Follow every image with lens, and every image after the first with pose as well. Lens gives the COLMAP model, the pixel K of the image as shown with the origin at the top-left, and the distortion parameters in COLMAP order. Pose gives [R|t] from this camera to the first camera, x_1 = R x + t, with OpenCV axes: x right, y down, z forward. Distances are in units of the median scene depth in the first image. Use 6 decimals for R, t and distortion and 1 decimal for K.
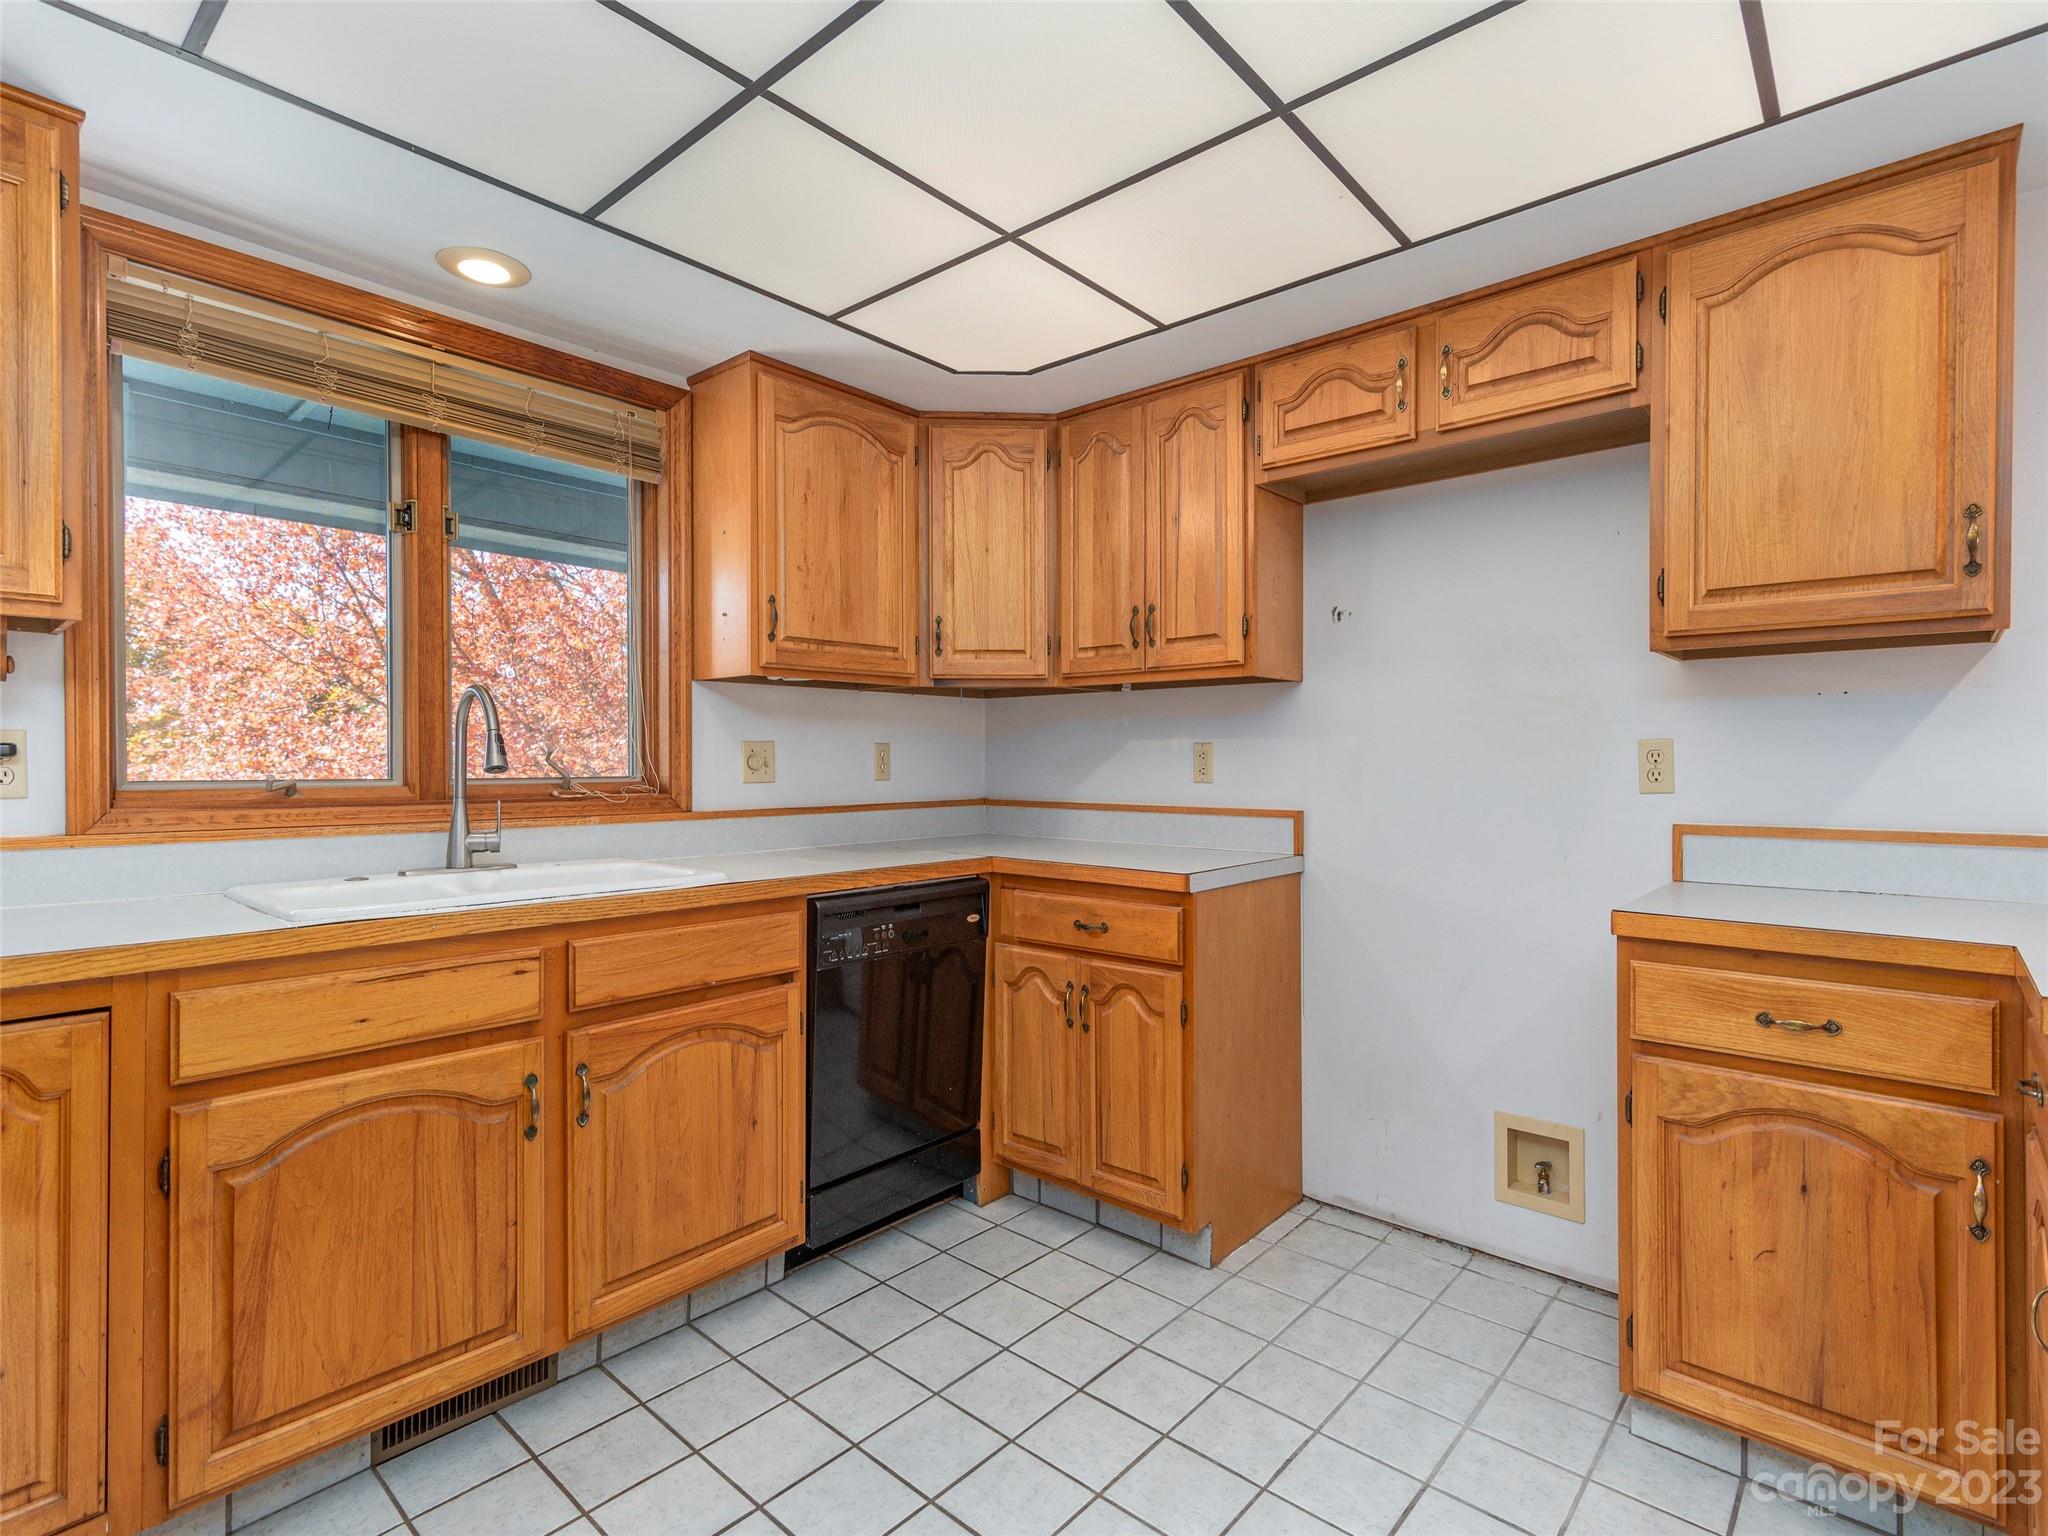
lens RADIAL K [[1008.8, 0, 1015.7], [0, 1008.8, 769.6], [0, 0, 1]] dist [0.006230, 0.000925]
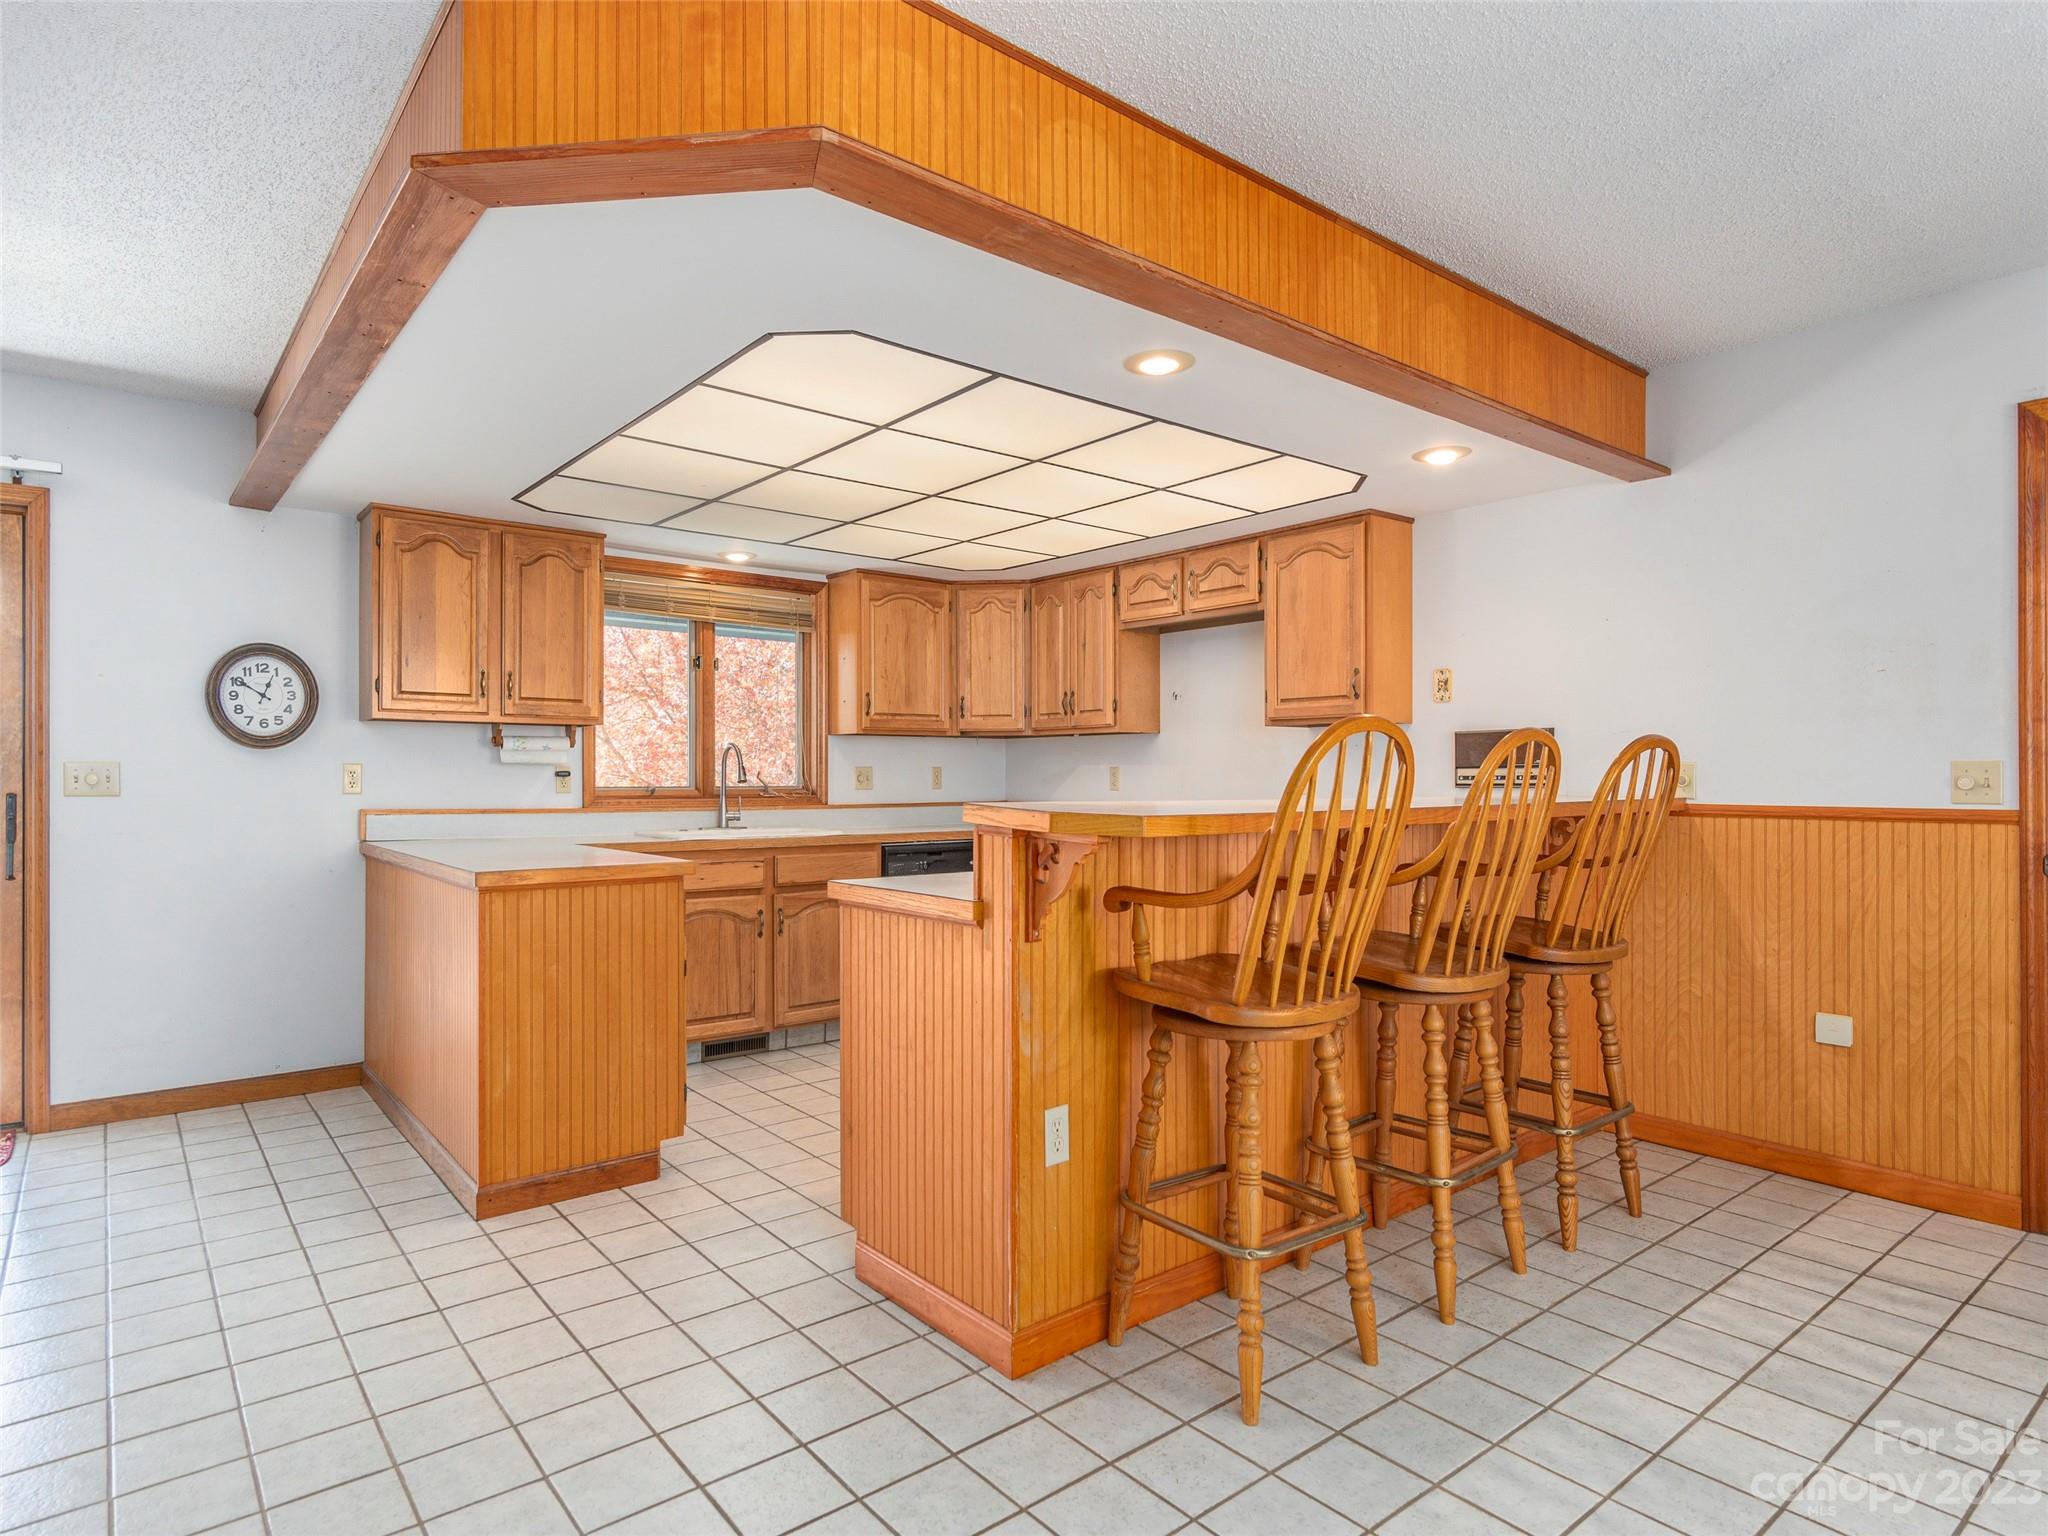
lens RADIAL K [[1122.9, 0, 1021.0], [0, 1122.9, 776.5], [0, 0, 1]] dist [-0.002177, -0.000135]
pose [[0.988623, 0.000385, -0.150411, 0.366569], [-0.001505, 0.999972, -0.007333, 0.004275], [0.150404, 0.007476, 0.988596, -1.065030]]
